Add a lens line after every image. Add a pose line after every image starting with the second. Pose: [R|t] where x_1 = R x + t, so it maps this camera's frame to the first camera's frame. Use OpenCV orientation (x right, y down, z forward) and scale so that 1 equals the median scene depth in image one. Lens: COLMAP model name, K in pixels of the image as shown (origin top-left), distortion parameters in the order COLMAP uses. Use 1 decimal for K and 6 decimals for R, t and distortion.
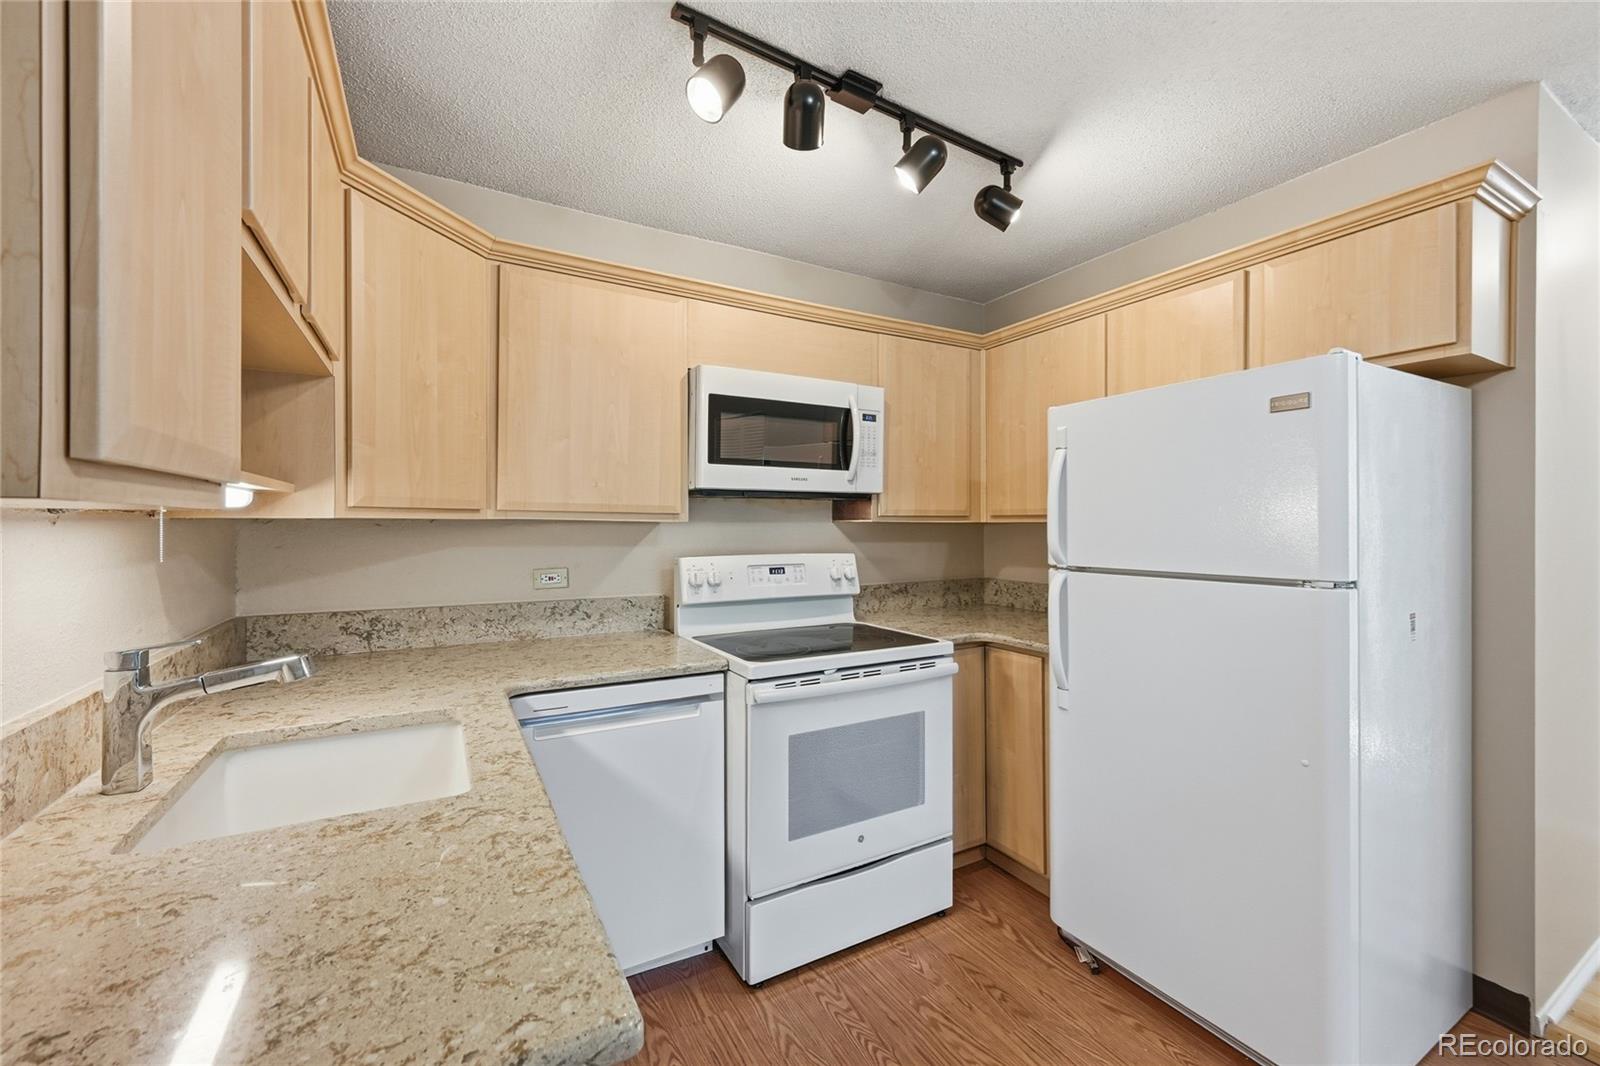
lens RADIAL K [[635.8, 0, 797.8], [0, 635.8, 525.0], [0, 0, 1]] dist [-0.002387, 0.000592]
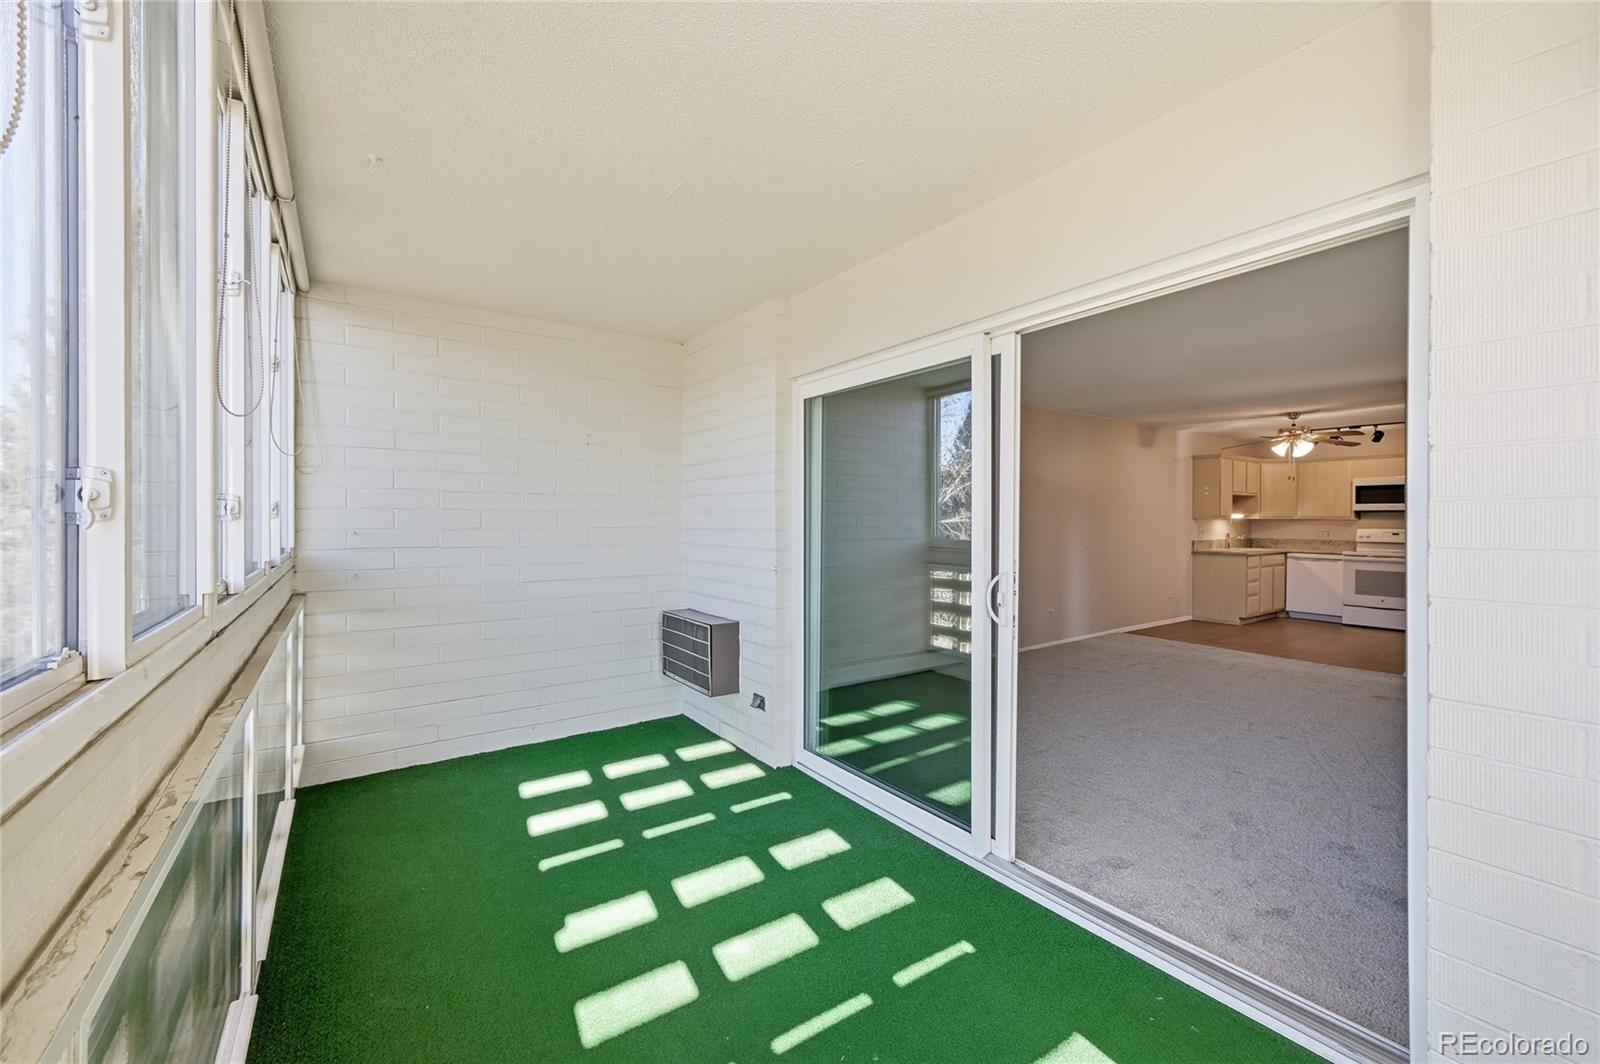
lens RADIAL K [[638.2, 0, 792.1], [0, 638.2, 520.2], [0, 0, 1]] dist [-0.001755, 0.000423]
pose [[0.094604, 0.000731, -0.995515, 3.601483], [-0.003459, 0.999994, 0.000406, 0.011222], [0.995509, 0.003406, 0.094606, -2.935232]]
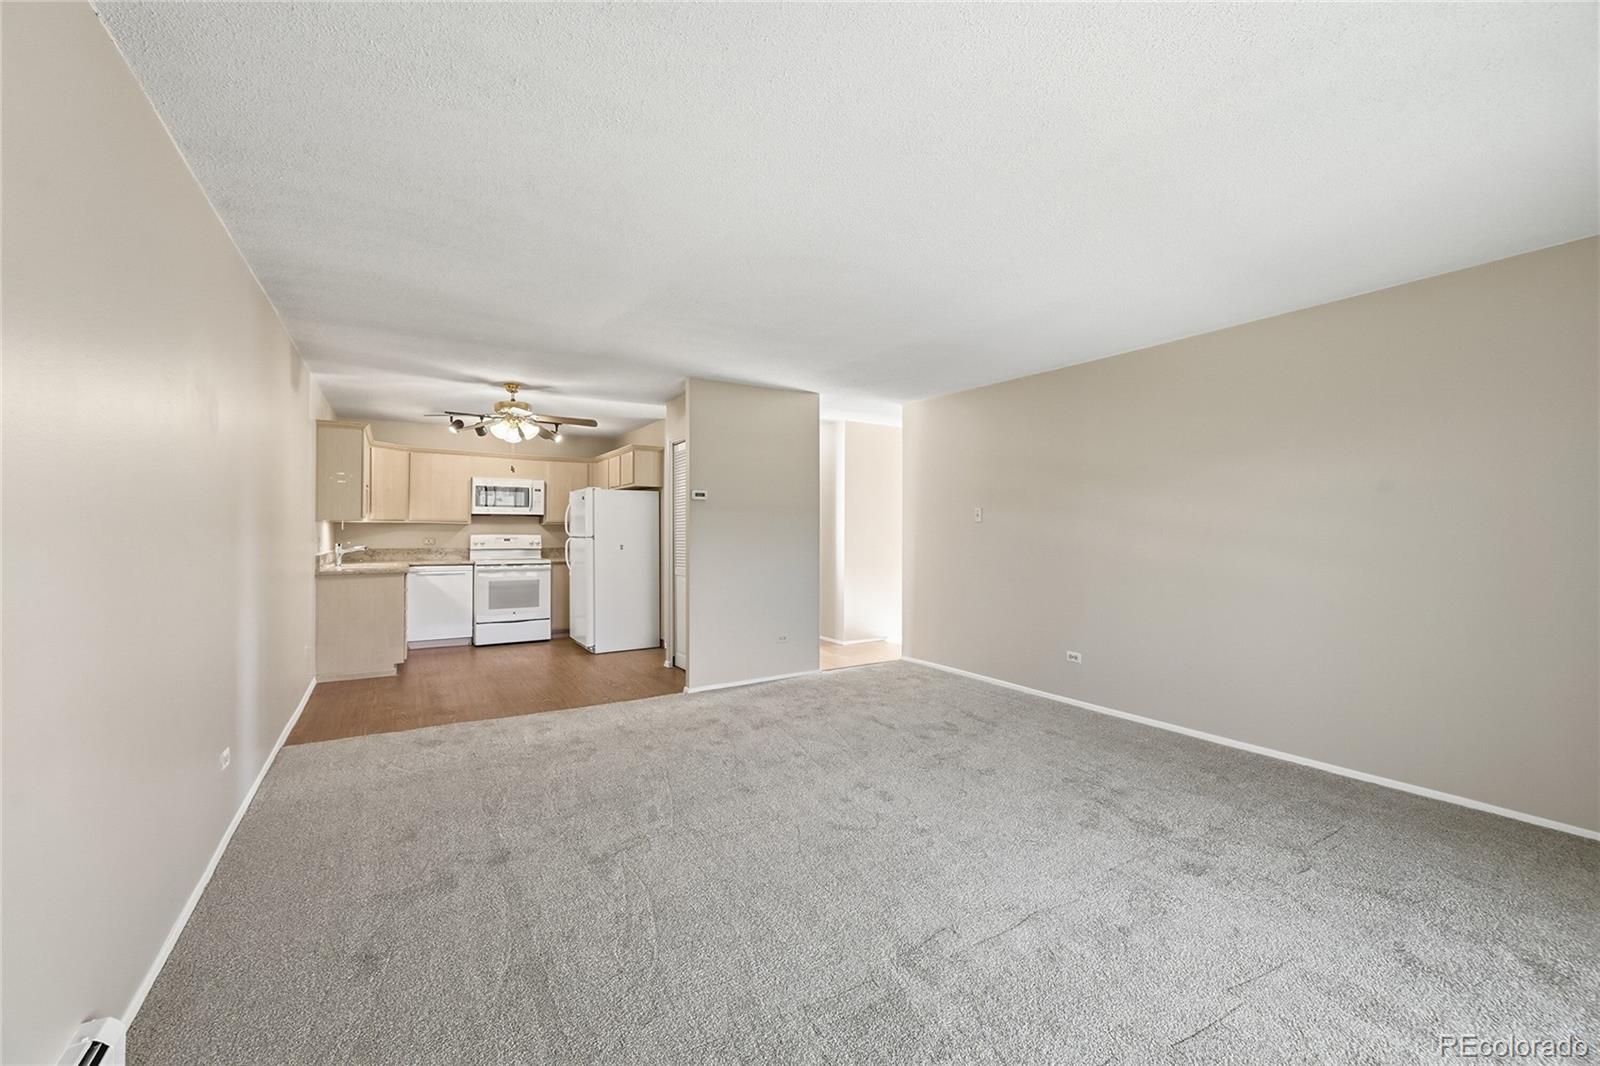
lens RADIAL K [[635.8, 0, 801.9], [0, 635.8, 529.6], [0, 0, 1]] dist [-0.002387, 0.000592]
pose [[0.998653, 0.004085, 0.051730, 1.506687], [-0.004064, 0.999992, -0.000502, 0.022368], [-0.051731, 0.000291, 0.998661, -2.610632]]
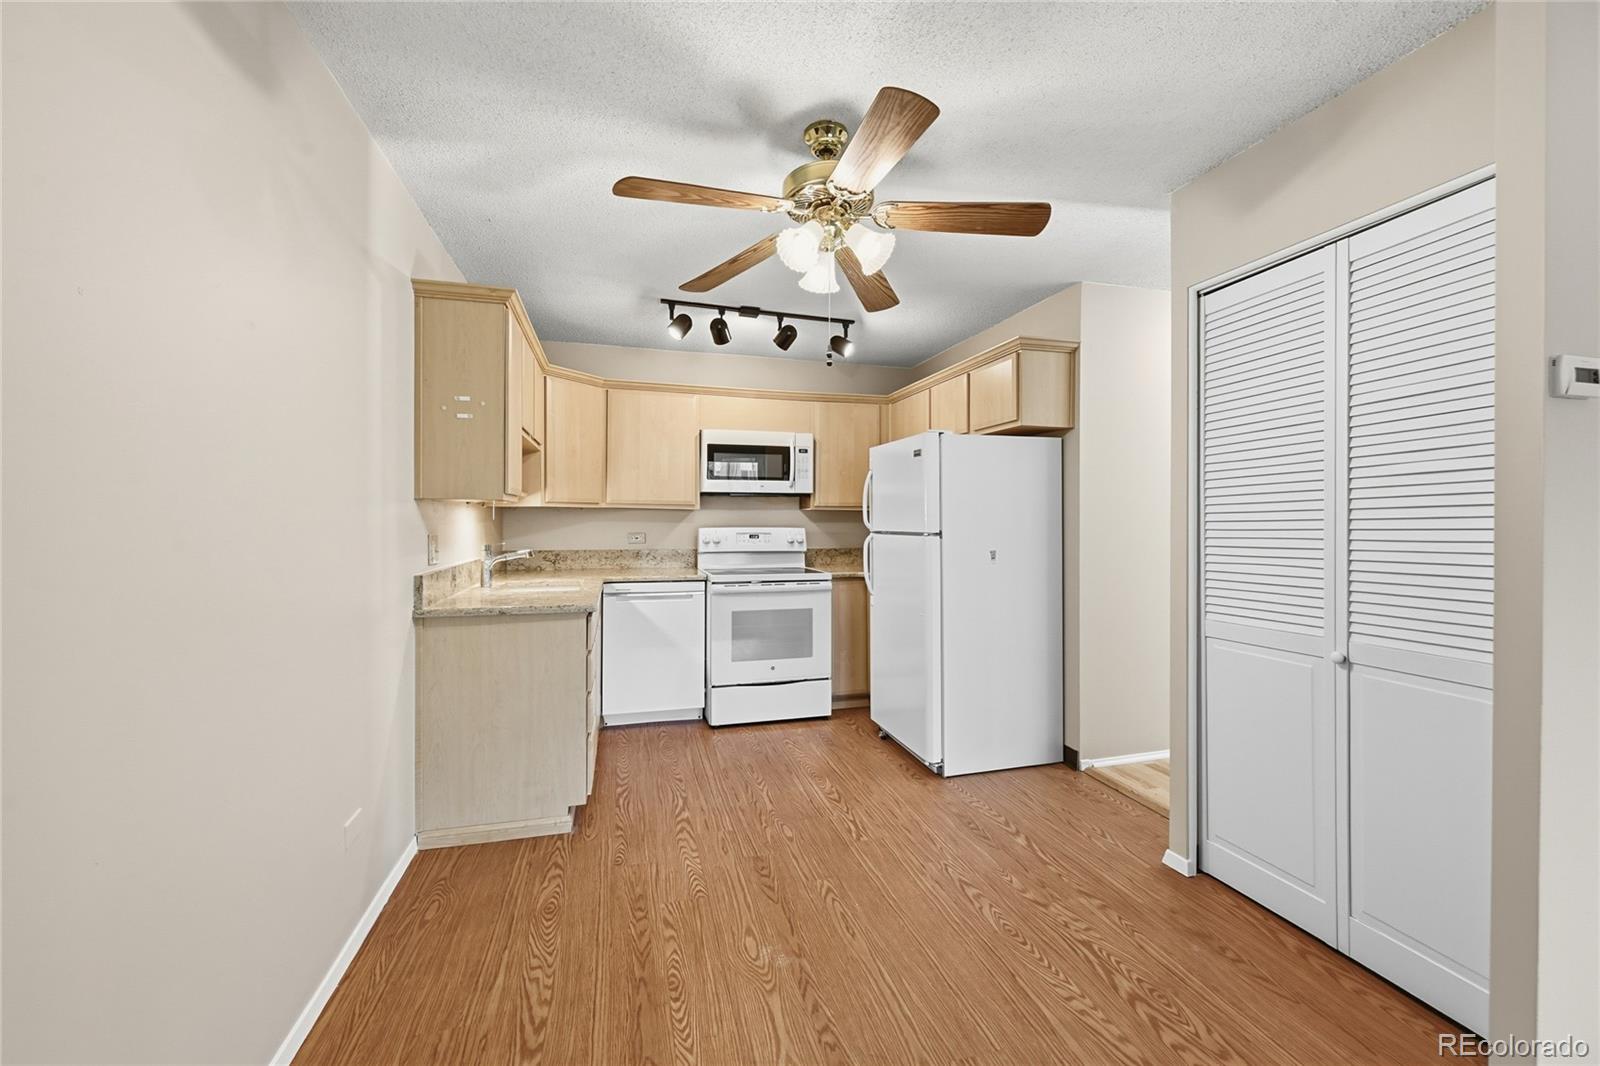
lens RADIAL K [[635.8, 0, 799.7], [0, 635.8, 522.5], [0, 0, 1]] dist [-0.002387, 0.000592]
pose [[0.972114, 0.002914, -0.234492, 0.639264], [-0.001673, 0.999984, 0.005491, 0.027223], [0.234504, -0.004946, 0.972103, -0.899841]]
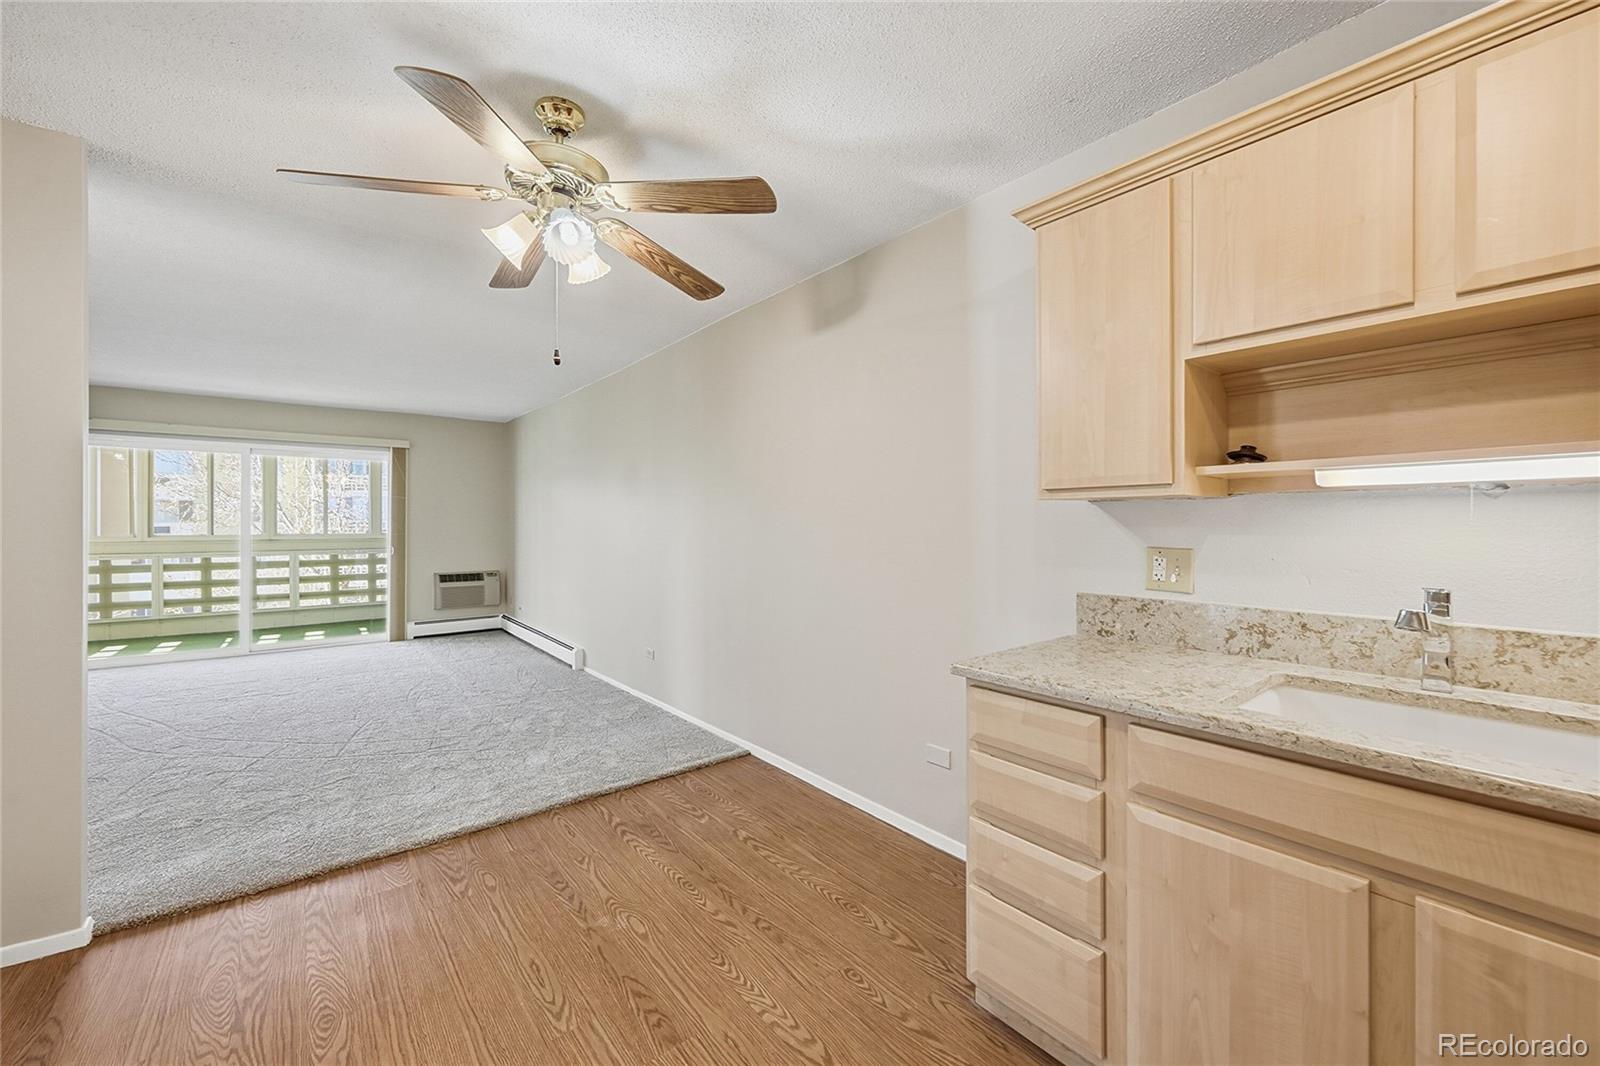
lens RADIAL K [[635.8, 0, 802.2], [0, 635.8, 522.2], [0, 0, 1]] dist [-0.002387, 0.000592]
pose [[-0.985865, 0.005305, -0.167459, 0.259979], [0.005116, 0.999986, 0.001562, 0.019242], [0.167465, 0.000683, -0.985878, 1.022226]]
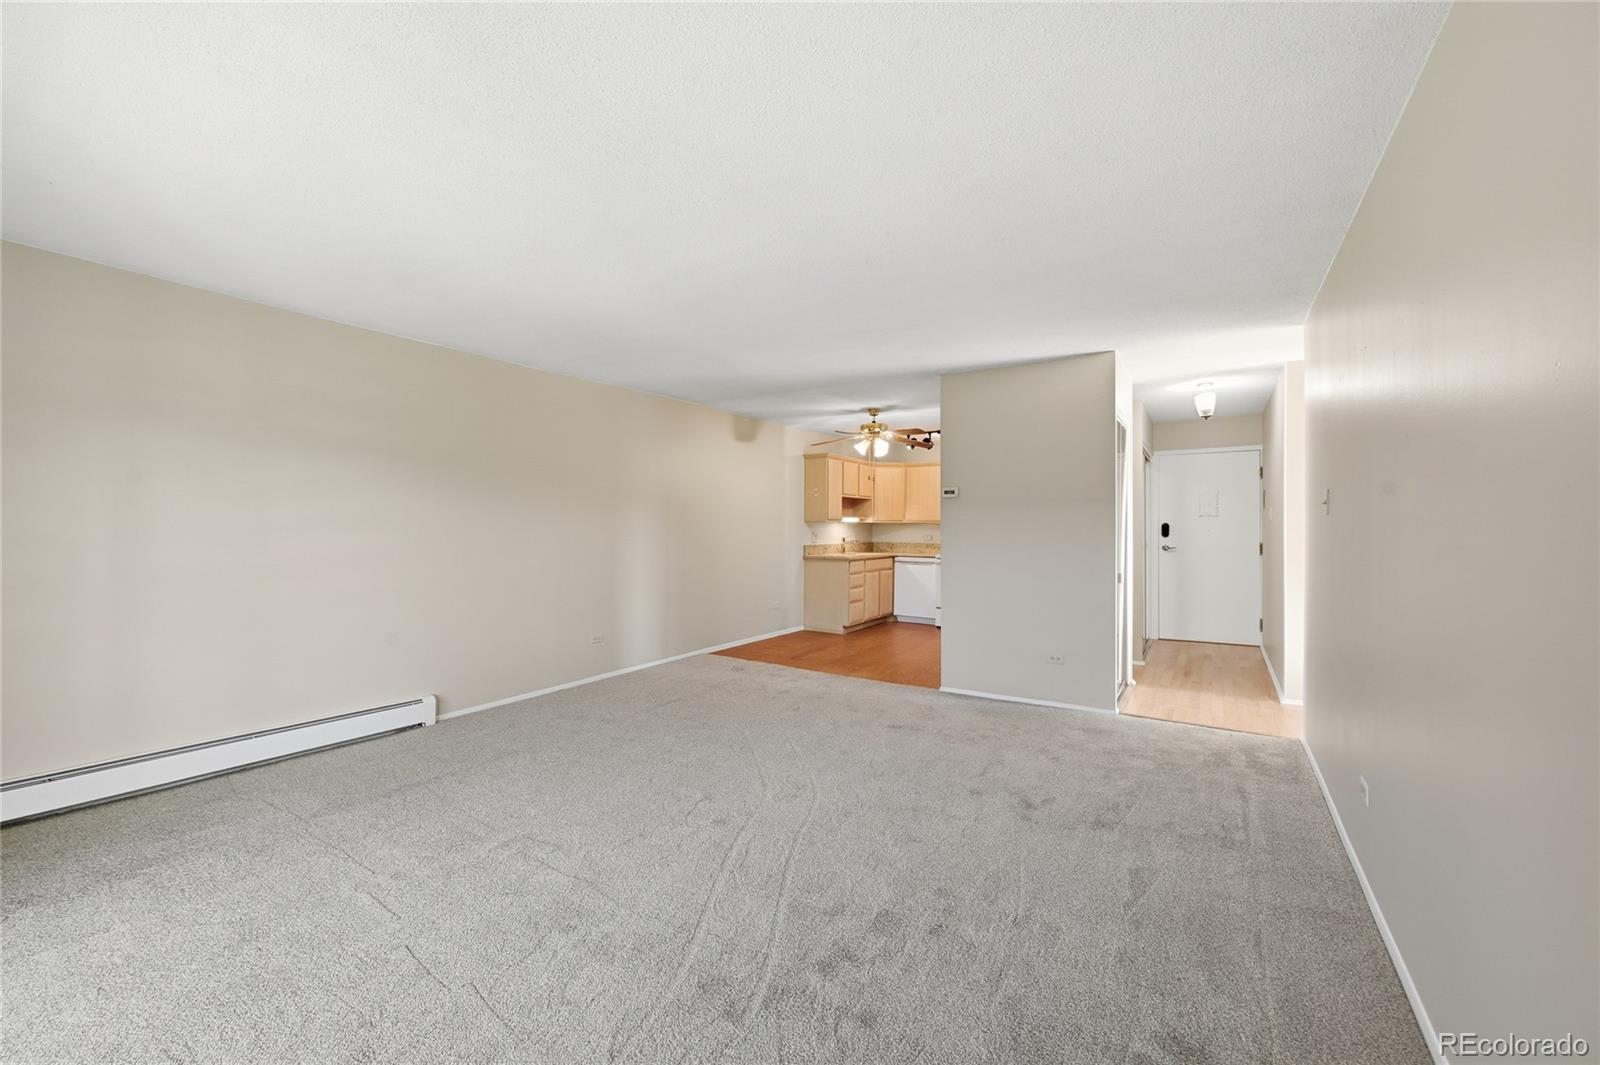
lens RADIAL K [[638.2, 0, 794.9], [0, 638.2, 528.7], [0, 0, 1]] dist [-0.001755, 0.000423]
pose [[0.460539, 0.004782, -0.887627, 3.128078], [-0.003621, 0.999987, 0.003509, 0.020412], [0.887632, 0.001598, 0.460551, -1.770124]]
